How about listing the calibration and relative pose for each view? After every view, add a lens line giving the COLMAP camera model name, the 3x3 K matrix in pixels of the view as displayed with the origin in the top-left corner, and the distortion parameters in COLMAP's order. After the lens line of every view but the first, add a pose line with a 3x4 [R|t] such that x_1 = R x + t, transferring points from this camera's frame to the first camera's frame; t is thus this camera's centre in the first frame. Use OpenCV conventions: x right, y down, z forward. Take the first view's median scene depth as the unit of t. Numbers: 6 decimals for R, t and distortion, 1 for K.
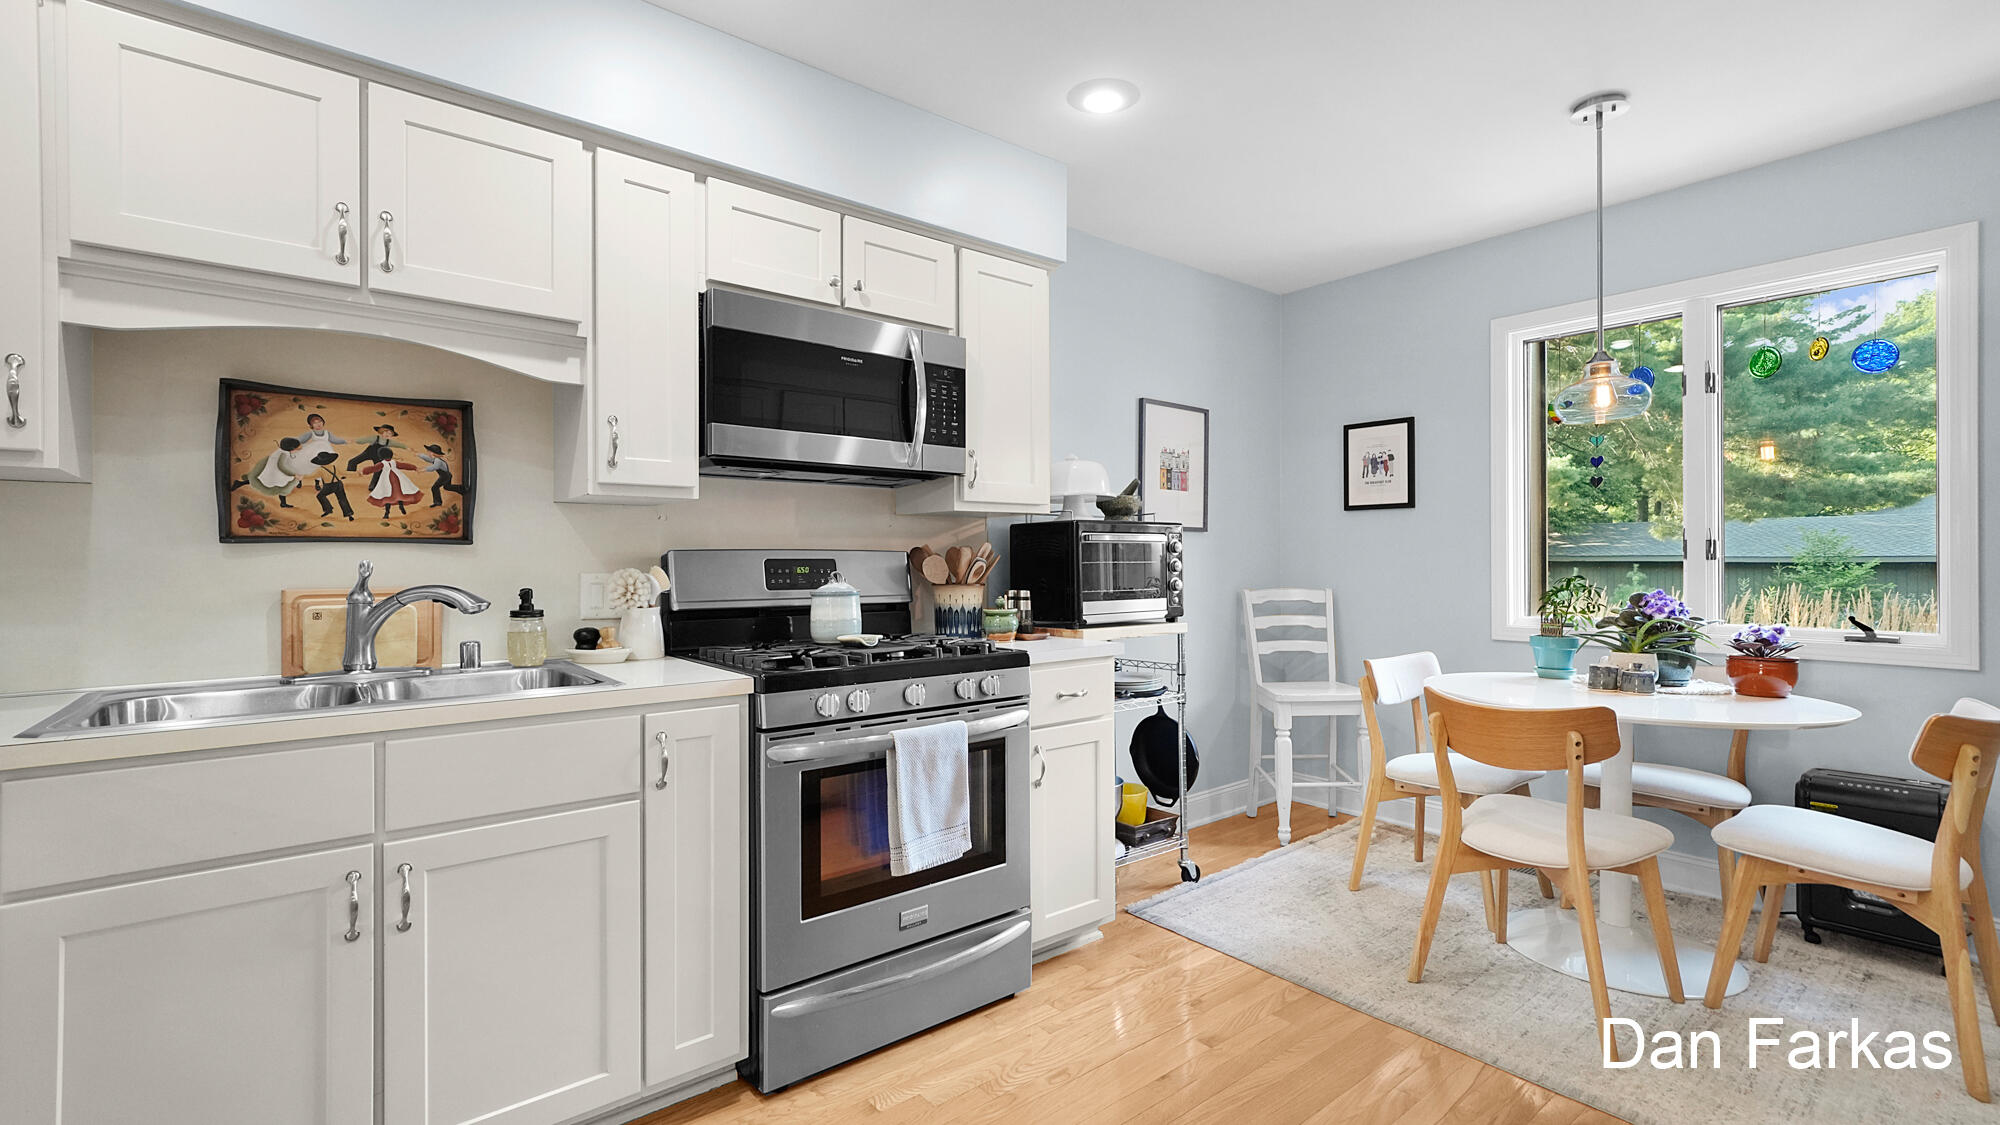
lens RADIAL K [[869.7, 0, 1005.6], [0, 869.7, 562.2], [0, 0, 1]] dist [0.013586, 0.000102]
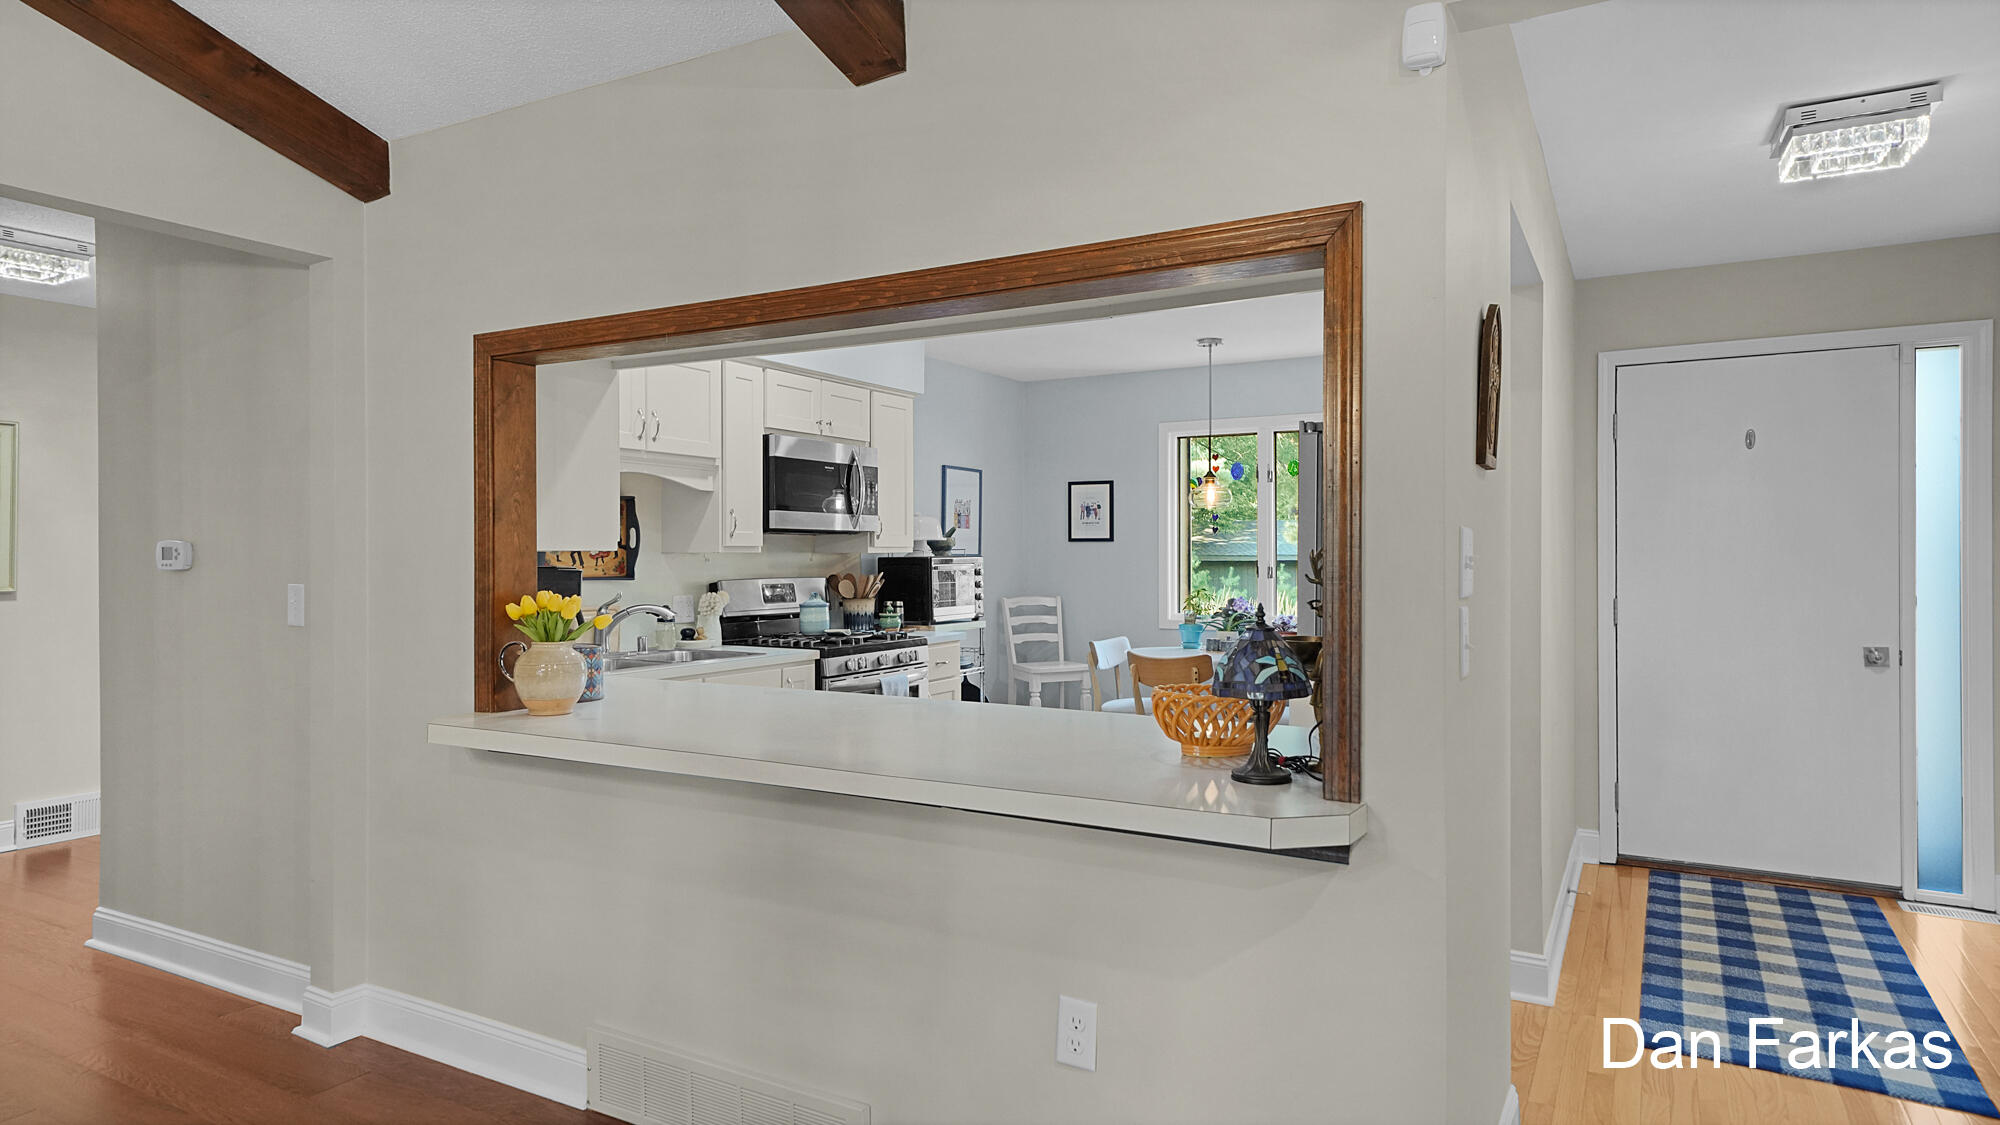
lens RADIAL K [[1144.1, 0, 1002.9], [0, 1144.1, 567.4], [0, 0, 1]] dist [0.000799, -0.000442]
pose [[0.930940, -0.002916, 0.365161, -0.556112], [-0.000646, 0.999953, 0.009632, -0.049206], [-0.365172, -0.009203, 0.930895, -0.991087]]
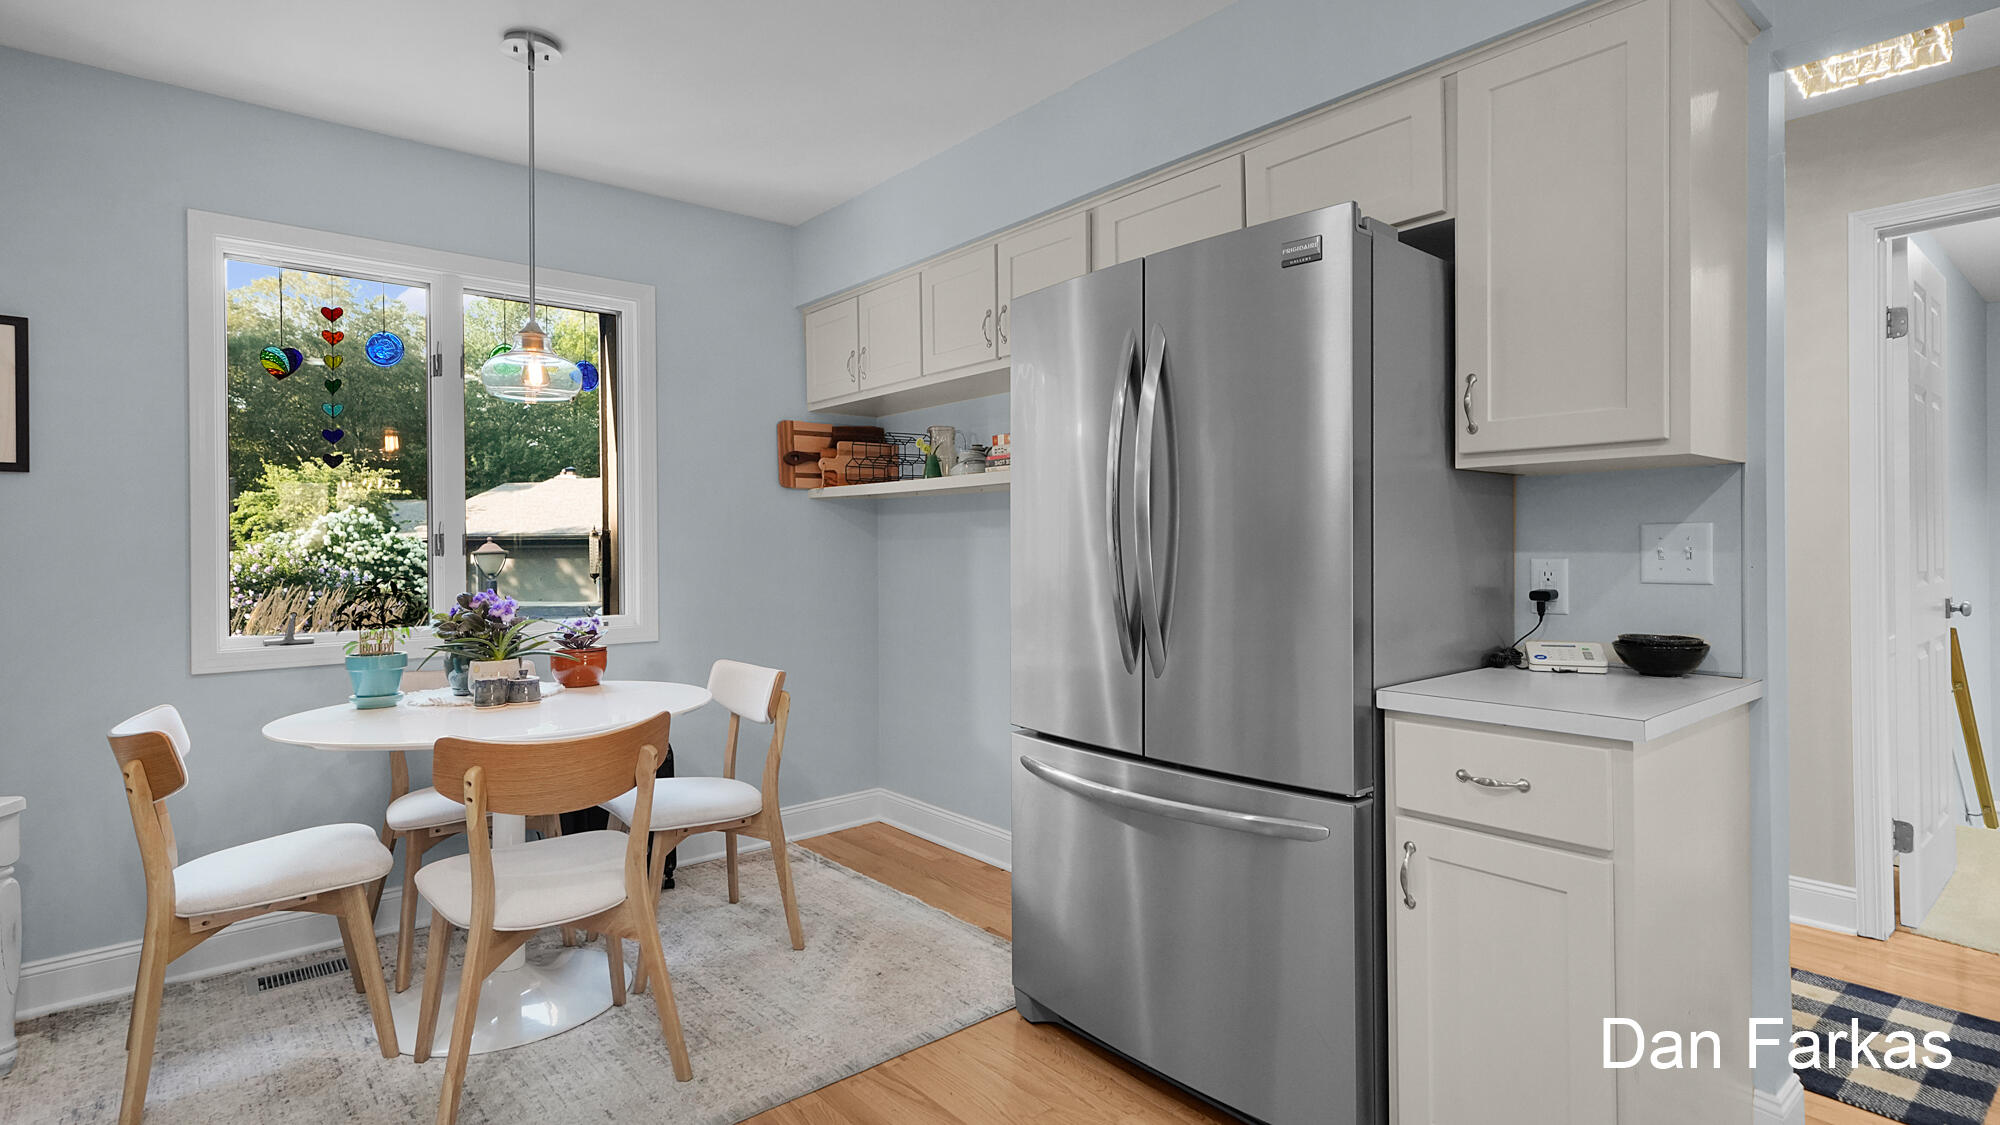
lens RADIAL K [[965.9, 0, 1002.0], [0, 965.9, 550.1], [0, 0, 1]] dist [0.003082, 0.000111]
pose [[-0.020734, 0.007308, 0.999758, -0.264052], [0.013756, 0.999881, -0.007023, 0.005105], [-0.999690, 0.013607, -0.020832, 0.472907]]
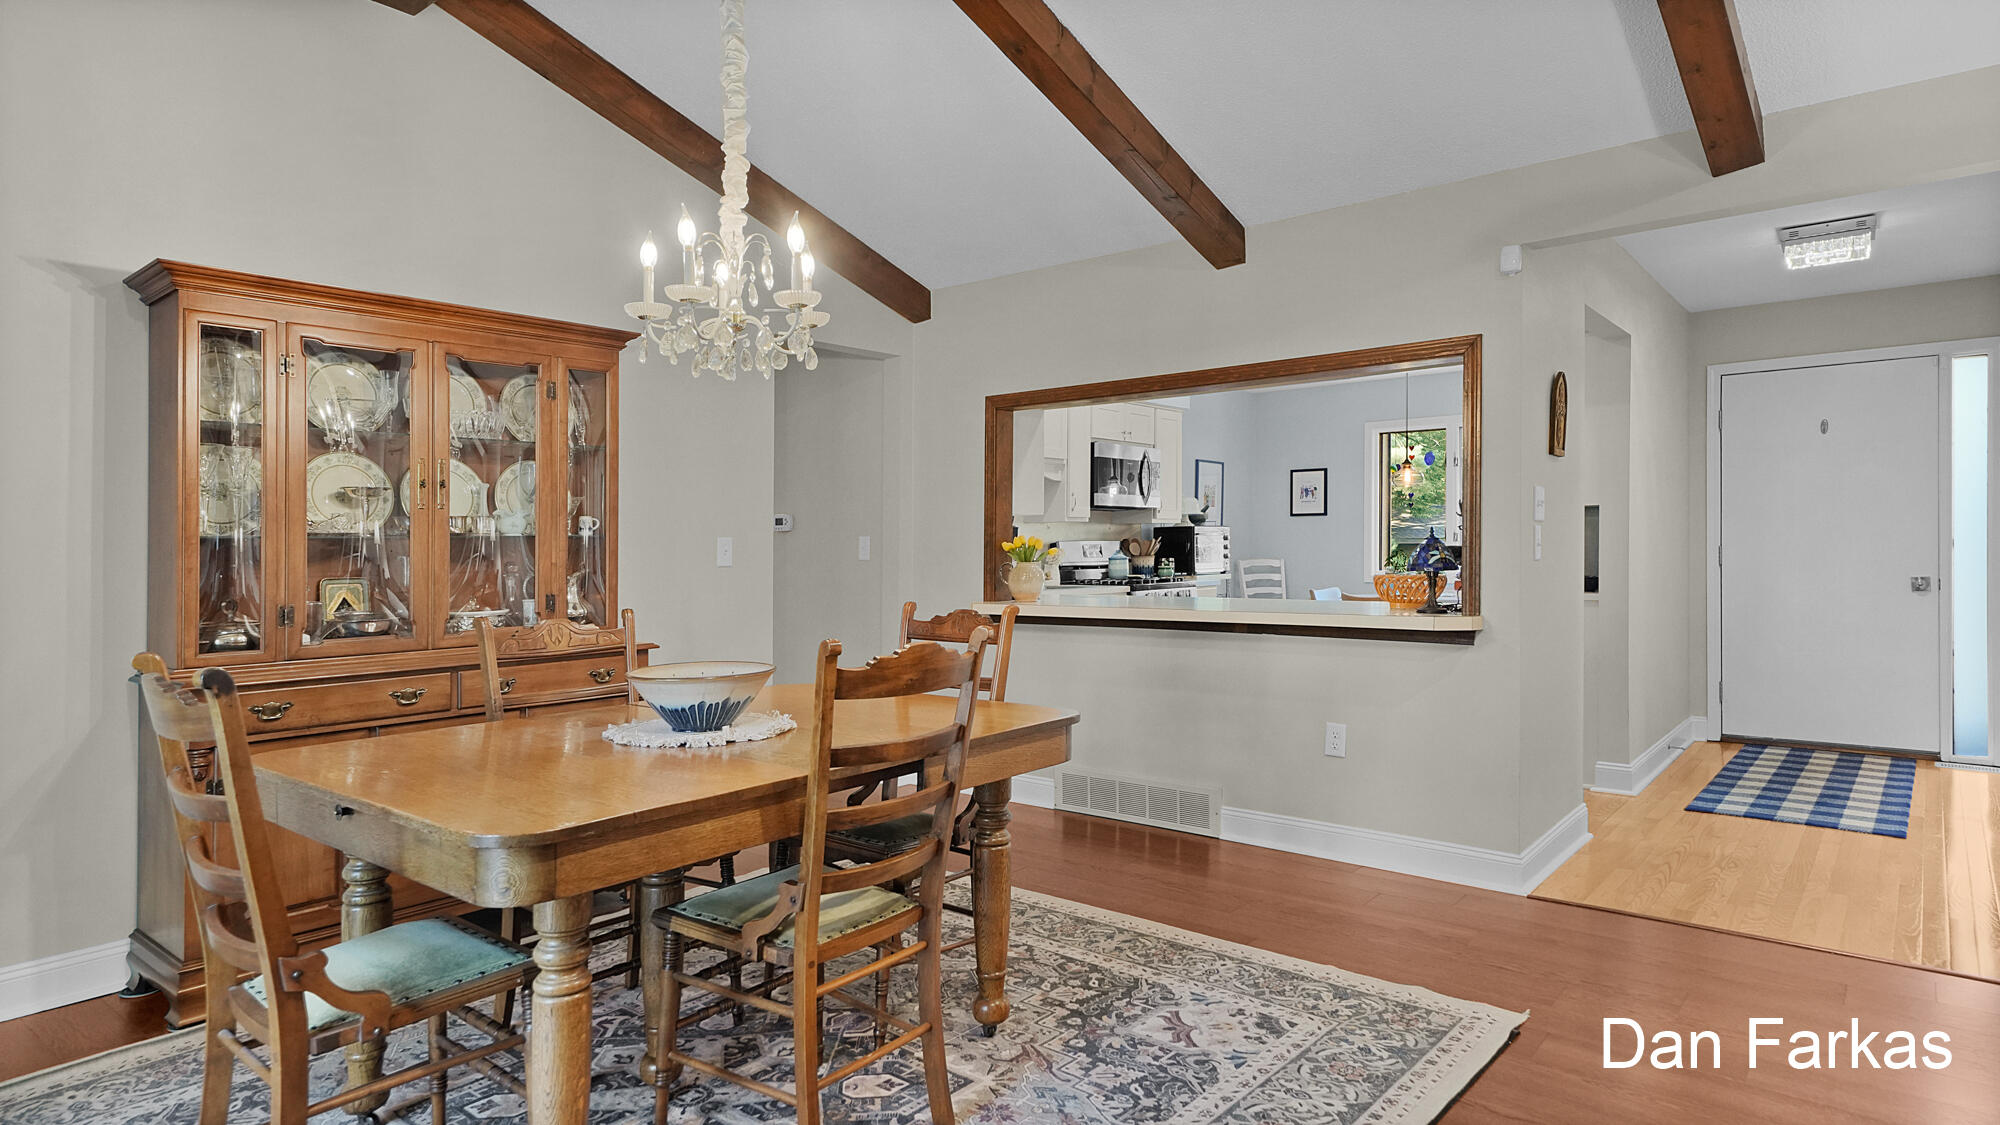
lens RADIAL K [[1113.3, 0, 967.9], [0, 1113.3, 597.2], [0, 0, 1]] dist [0.000827, 0.000603]
pose [[0.984253, -0.015729, 0.176062, -0.977465], [0.008130, 0.999007, 0.043797, 0.003919], [-0.176576, -0.041676, 0.983404, -1.677211]]
